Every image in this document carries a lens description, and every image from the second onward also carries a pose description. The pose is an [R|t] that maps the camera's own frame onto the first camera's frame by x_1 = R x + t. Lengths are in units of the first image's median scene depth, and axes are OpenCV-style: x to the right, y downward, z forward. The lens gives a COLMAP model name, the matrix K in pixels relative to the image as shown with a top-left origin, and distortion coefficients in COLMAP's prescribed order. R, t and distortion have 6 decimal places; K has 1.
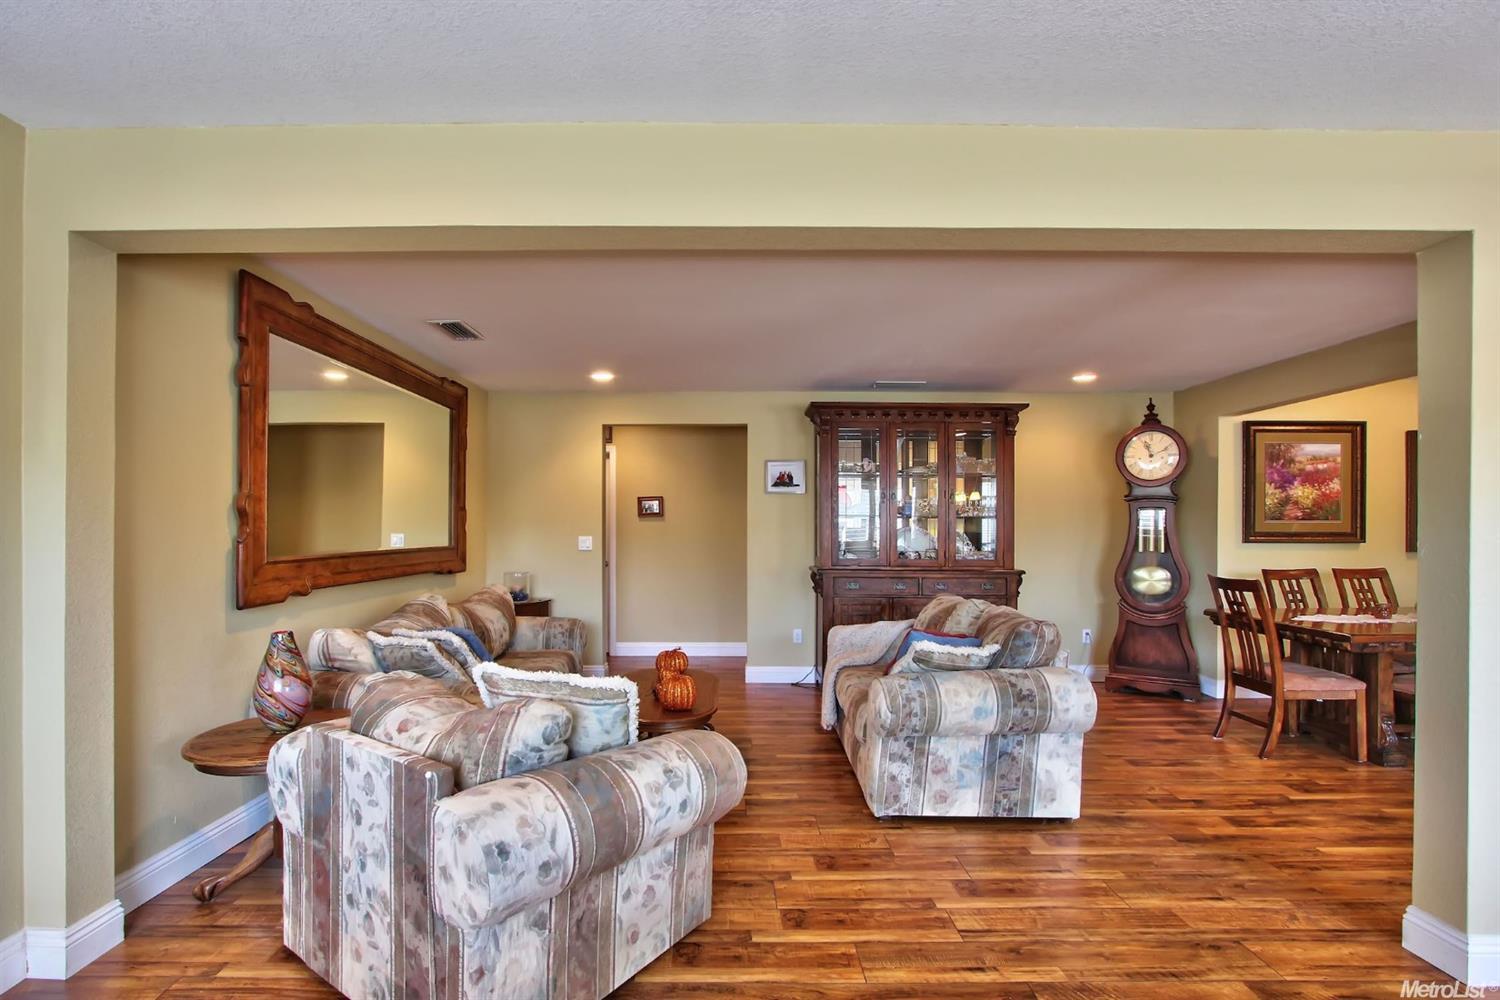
lens RADIAL K [[708.7, 0, 742.6], [0, 708.7, 522.6], [0, 0, 1]] dist [-0.020593, 0.002885]
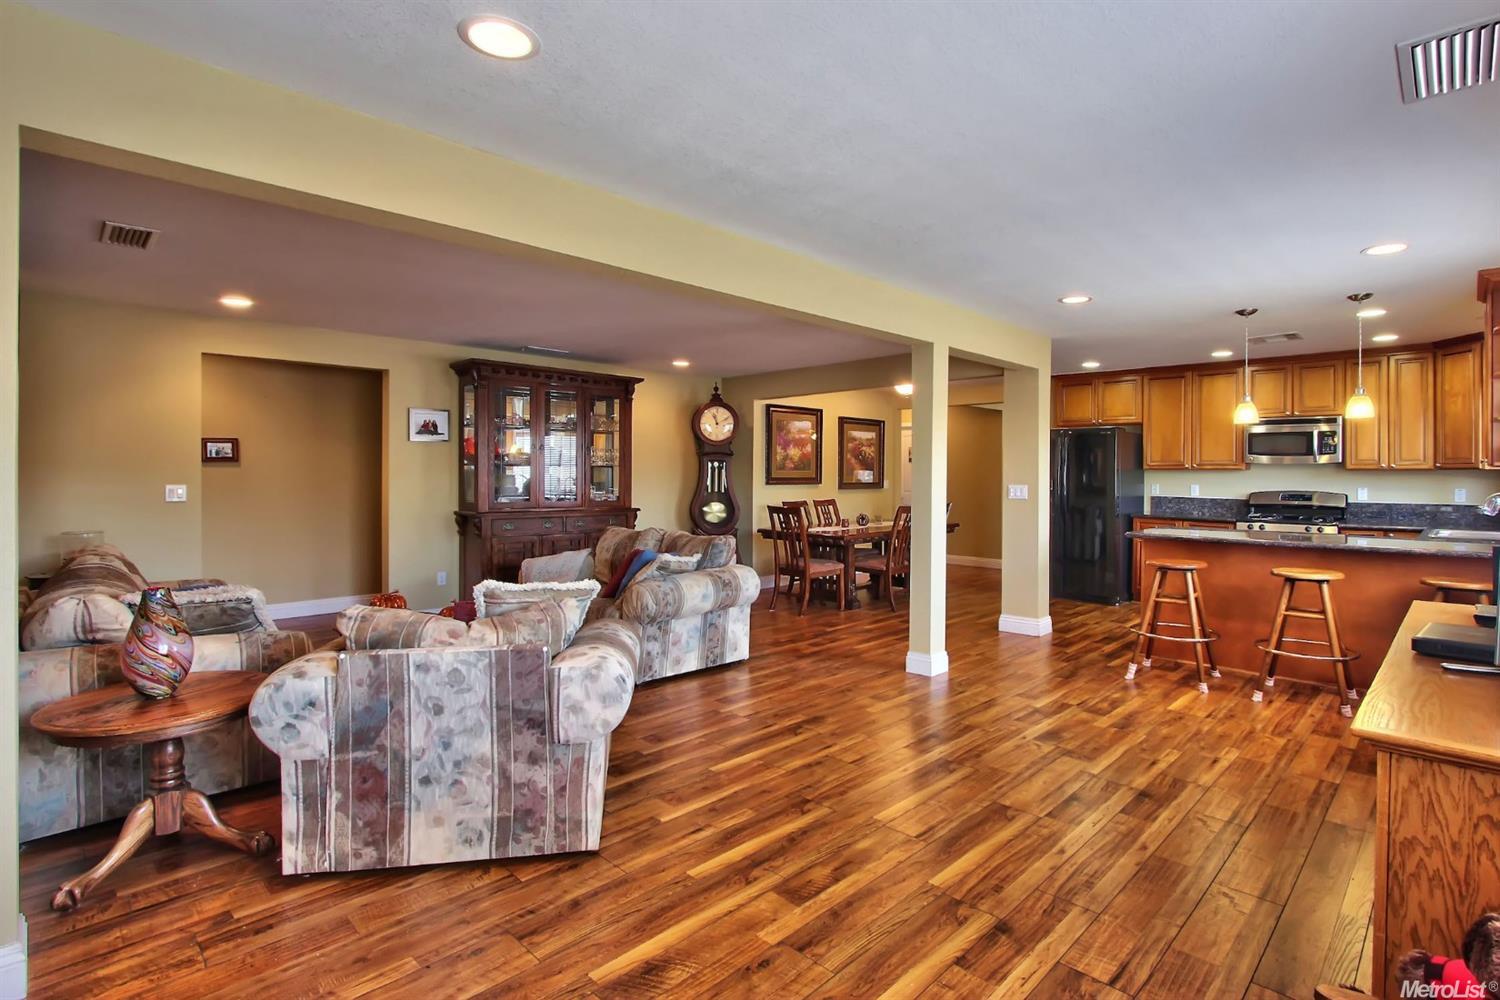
lens RADIAL K [[708.7, 0, 799.6], [0, 708.7, 470.2], [0, 0, 1]] dist [-0.020593, 0.002885]
pose [[0.692478, 0.004877, 0.721423, -0.565498], [-0.004860, 0.999986, -0.002095, 0.000190], [-0.721423, -0.002056, 0.692492, -0.175705]]
